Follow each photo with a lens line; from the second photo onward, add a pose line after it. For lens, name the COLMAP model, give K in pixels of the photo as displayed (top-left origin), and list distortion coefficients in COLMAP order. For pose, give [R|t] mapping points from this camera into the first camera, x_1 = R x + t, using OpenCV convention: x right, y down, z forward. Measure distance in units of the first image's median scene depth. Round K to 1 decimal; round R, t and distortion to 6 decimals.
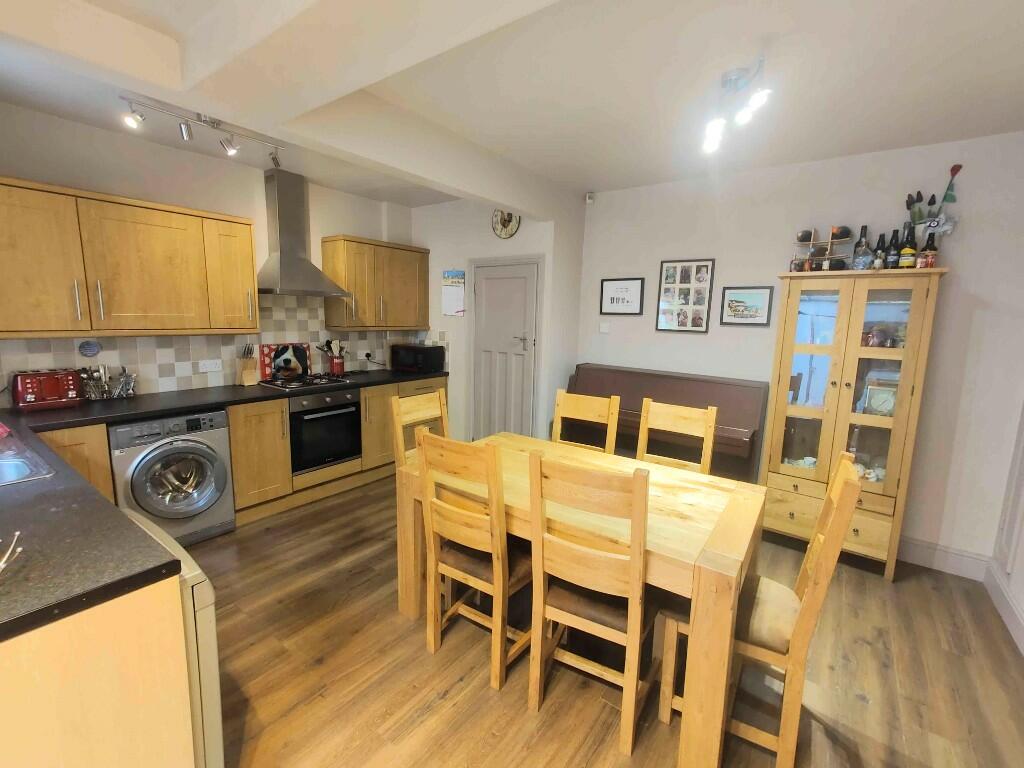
lens RADIAL K [[449.8, 0, 506.3], [0, 449.8, 377.2], [0, 0, 1]] dist [0.009211, 0.000010]
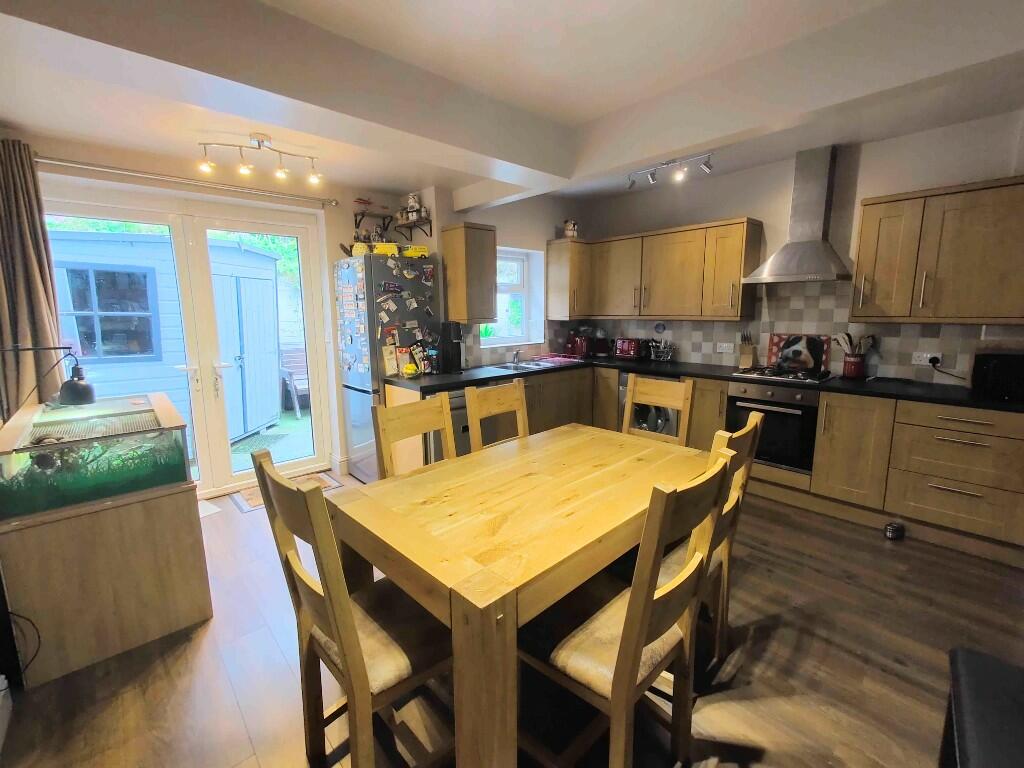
lens RADIAL K [[449.8, 0, 510.8], [0, 449.8, 379.1], [0, 0, 1]] dist [0.009211, 0.000010]
pose [[-0.191114, 0.129036, -0.973049, 0.586023], [-0.138723, 0.977821, 0.156915, -0.048643], [0.971716, 0.164973, -0.168975, 0.608933]]
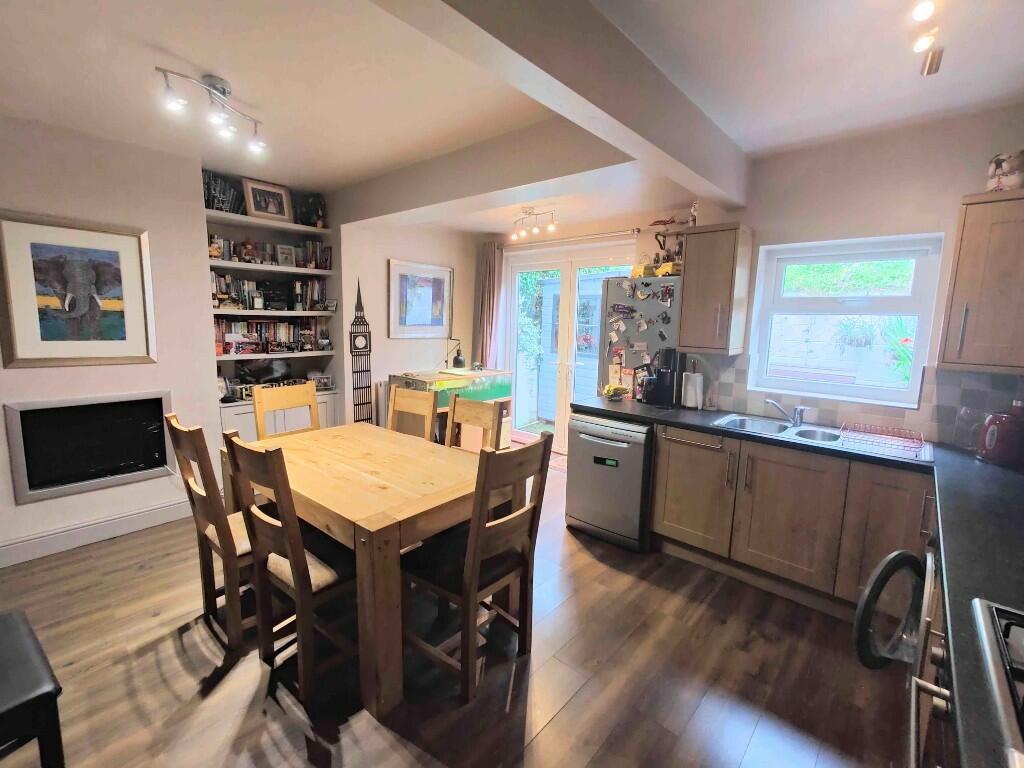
lens RADIAL K [[449.8, 0, 511.6], [0, 449.8, 381.3], [0, 0, 1]] dist [0.009211, 0.000010]
pose [[-0.994846, -0.059865, 0.081841, -0.166308], [-0.033947, 0.957179, 0.287500, -0.173530], [-0.095548, 0.283240, -0.954278, 1.159637]]
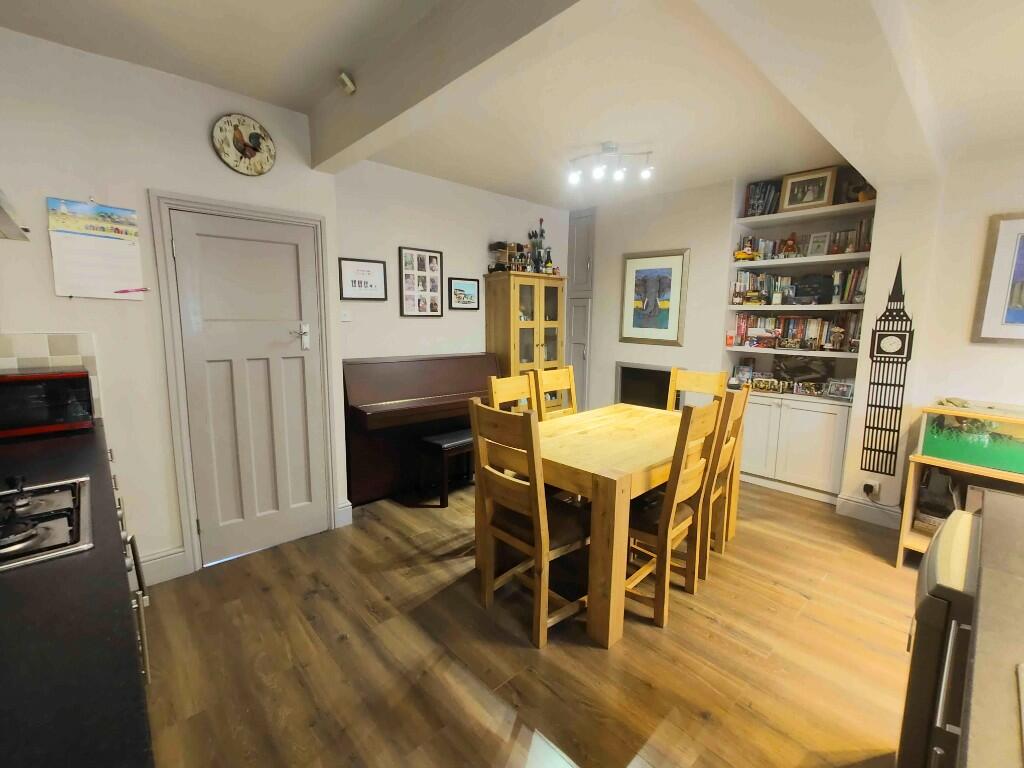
lens RADIAL K [[449.8, 0, 508.2], [0, 449.8, 379.4], [0, 0, 1]] dist [0.009211, 0.000010]
pose [[0.184309, -0.162498, 0.969342, -0.636100], [0.136024, 0.980965, 0.138583, -0.075071], [-0.973410, 0.106312, 0.202904, 0.600647]]
